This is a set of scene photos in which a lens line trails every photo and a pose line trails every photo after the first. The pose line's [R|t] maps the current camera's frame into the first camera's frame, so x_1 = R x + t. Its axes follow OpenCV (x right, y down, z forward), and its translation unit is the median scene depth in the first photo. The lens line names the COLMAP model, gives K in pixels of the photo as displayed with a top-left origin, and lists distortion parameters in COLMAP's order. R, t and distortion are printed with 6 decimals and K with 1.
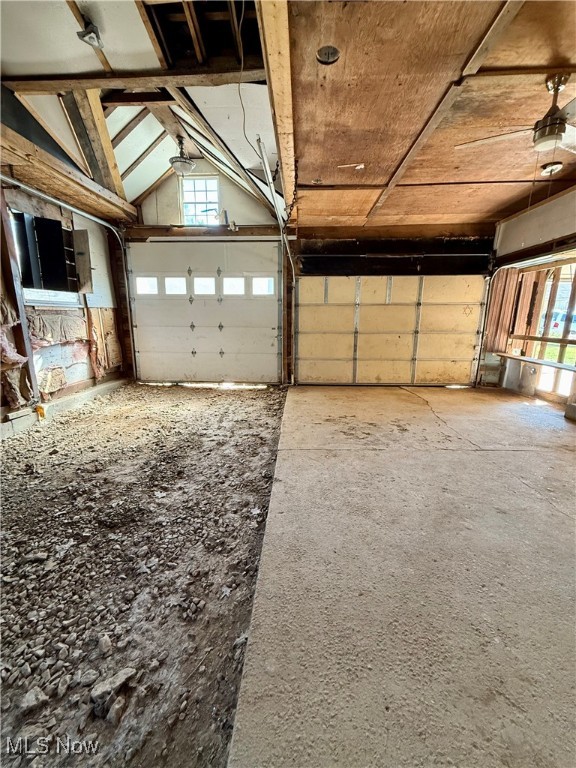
lens RADIAL K [[309.4, 0, 286.9], [0, 309.4, 381.3], [0, 0, 1]] dist [-0.000302, 0.000157]
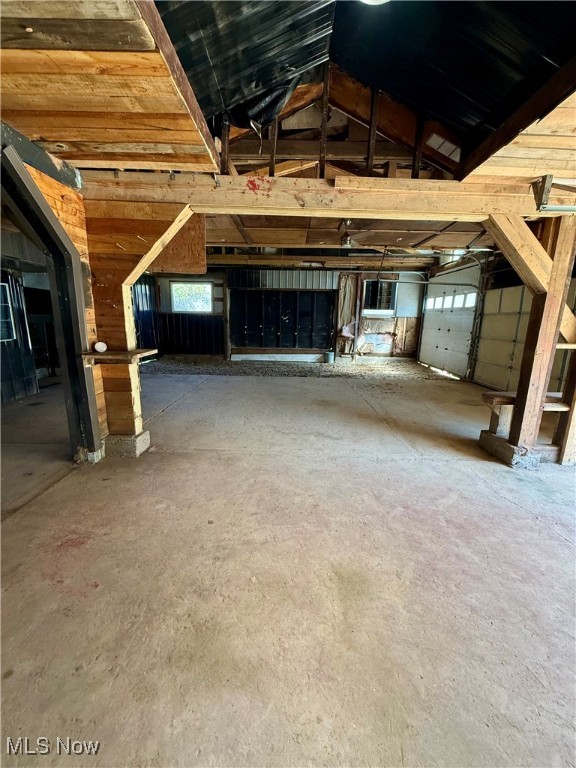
lens RADIAL K [[309.4, 0, 290.5], [0, 309.4, 383.5], [0, 0, 1]] dist [-0.000302, 0.000157]
pose [[0.044109, 0.207421, -0.977257, 1.317027], [-0.230945, 0.953830, 0.192024, -0.054910], [0.971966, 0.217223, 0.089976, 0.254622]]
